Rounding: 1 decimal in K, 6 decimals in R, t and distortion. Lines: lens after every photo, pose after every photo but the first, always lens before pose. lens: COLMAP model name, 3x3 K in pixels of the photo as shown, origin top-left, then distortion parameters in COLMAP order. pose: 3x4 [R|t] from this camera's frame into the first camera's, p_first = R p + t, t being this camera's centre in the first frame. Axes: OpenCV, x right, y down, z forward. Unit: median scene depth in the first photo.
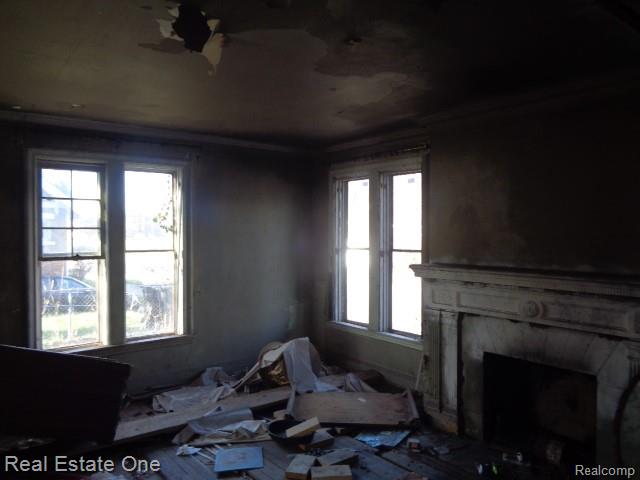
lens RADIAL K [[481.4, 0, 320.6], [0, 481.4, 236.6], [0, 0, 1]] dist [0.005176, 0.007383]
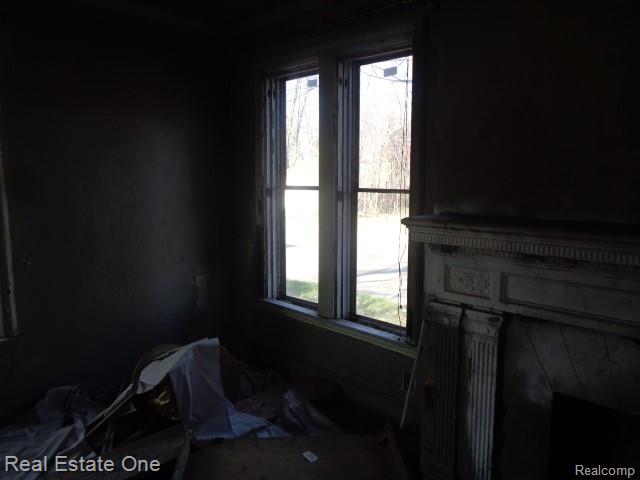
lens RADIAL K [[481.4, 0, 322.8], [0, 481.4, 225.4], [0, 0, 1]] dist [0.005176, 0.007383]
pose [[0.992589, -0.012691, 0.120851, 0.032515], [0.000570, 0.995007, 0.099804, 0.012778], [-0.121514, -0.098995, 0.987641, 0.419401]]
